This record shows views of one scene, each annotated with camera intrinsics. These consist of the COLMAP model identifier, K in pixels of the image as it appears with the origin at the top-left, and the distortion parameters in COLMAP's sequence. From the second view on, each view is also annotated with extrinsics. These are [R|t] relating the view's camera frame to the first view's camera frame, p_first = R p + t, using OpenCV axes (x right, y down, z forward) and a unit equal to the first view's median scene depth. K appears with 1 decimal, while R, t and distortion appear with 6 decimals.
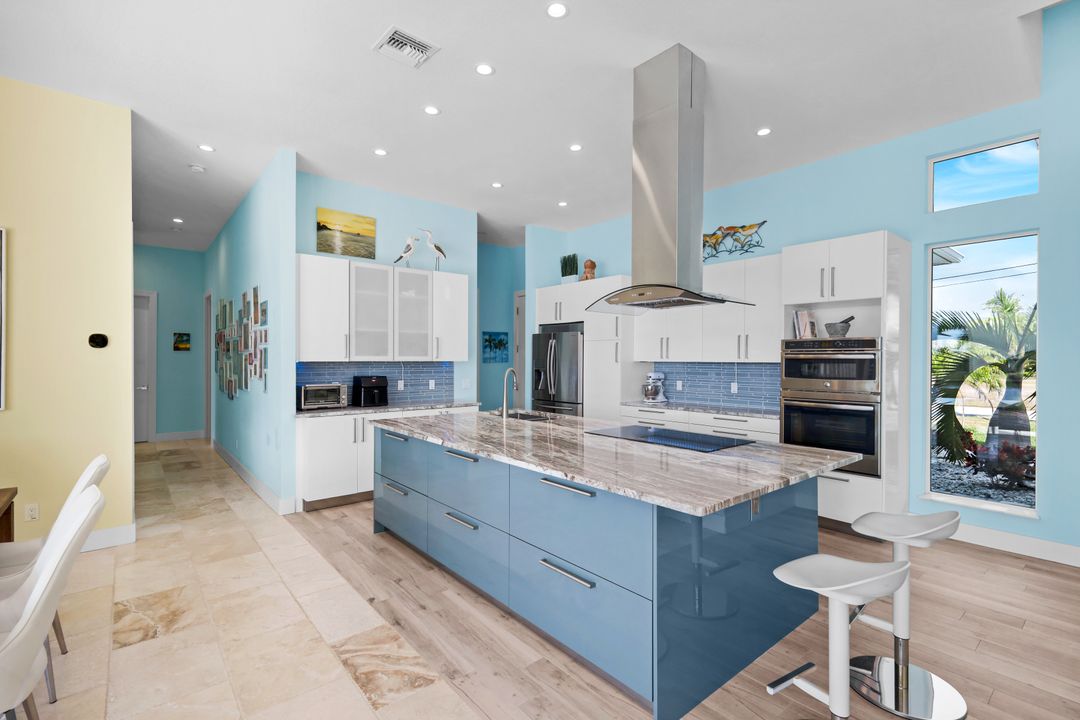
lens RADIAL K [[493.0, 0, 537.5], [0, 493.0, 360.8], [0, 0, 1]] dist [0.008809, -0.001033]
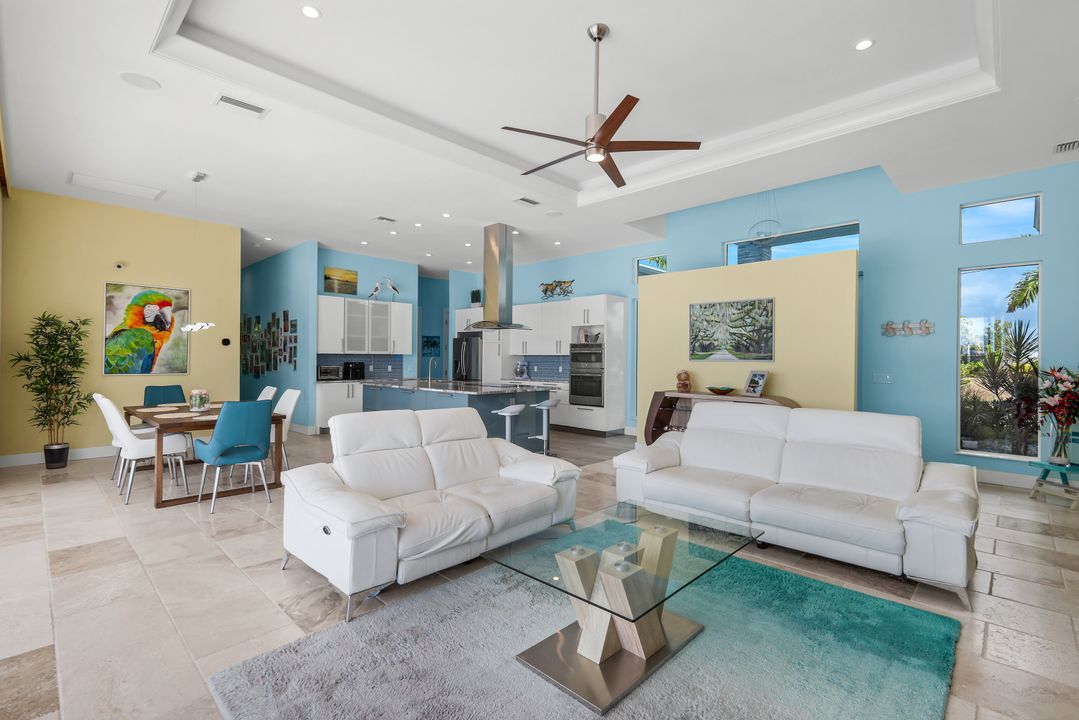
lens RADIAL K [[492.5, 0, 539.7], [0, 492.5, 354.9], [0, 0, 1]] dist [0.008809, -0.001033]
pose [[0.994273, 0.004272, 0.106780, 0.126911], [-0.003125, 0.999936, -0.010908, 0.021460], [-0.106820, 0.010511, 0.994223, -0.800167]]
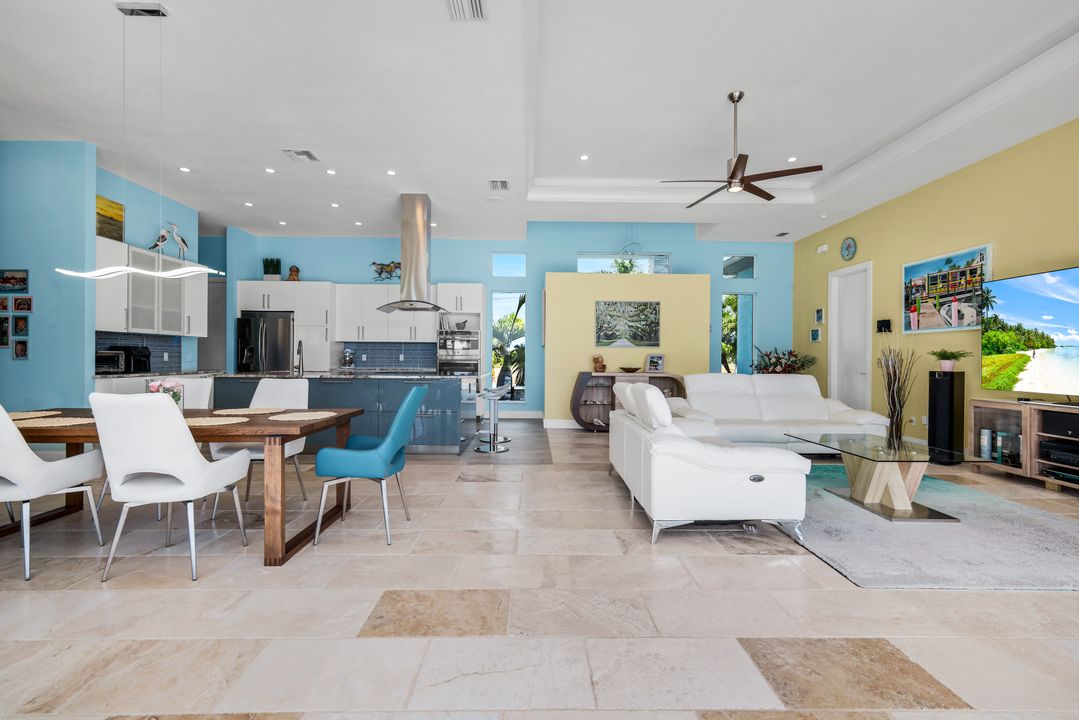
lens RADIAL K [[492.5, 0, 542.3], [0, 492.5, 357.9], [0, 0, 1]] dist [0.008809, -0.001033]
pose [[0.625061, 0.001404, 0.780575, -0.627827], [-0.002129, 0.999998, -0.000094, 0.054766], [-0.780573, -0.001603, 0.625062, -0.446202]]
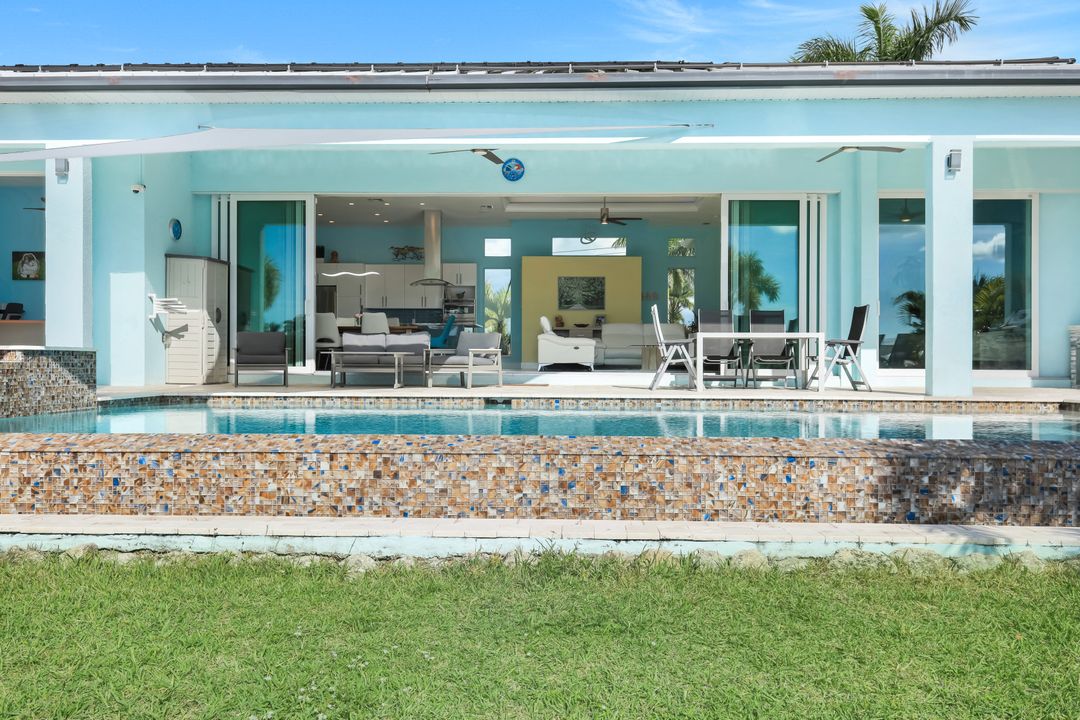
lens RADIAL K [[956.0, 0, 545.7], [0, 956.0, 362.5], [0, 0, 1]] dist [0.002813, -0.000341]
pose [[0.663822, 0.002668, 0.747886, -2.356834], [0.001158, 0.999989, -0.004595, 0.255397], [-0.747890, 0.003916, 0.663812, -2.222726]]
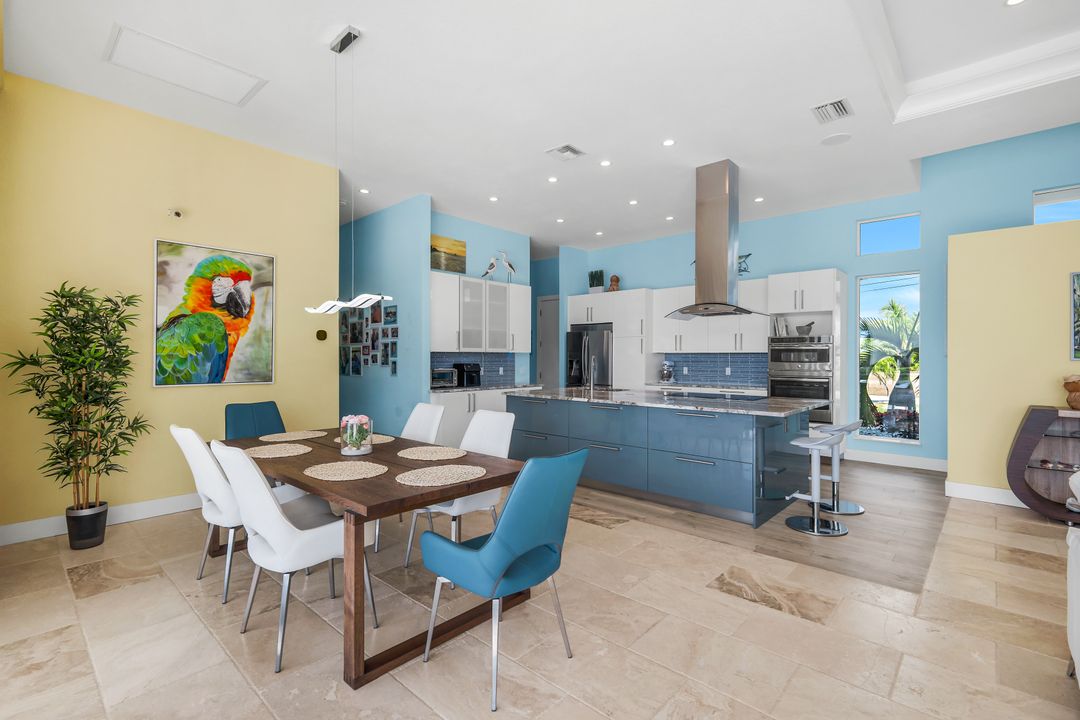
lens RADIAL K [[493.0, 0, 539.4], [0, 493.0, 355.8], [0, 0, 1]] dist [0.008809, -0.001033]
pose [[0.991142, -0.000545, 0.132805, -0.317364], [0.001373, 0.999980, -0.006145, 0.018793], [-0.132799, 0.006273, 0.991123, -0.315833]]
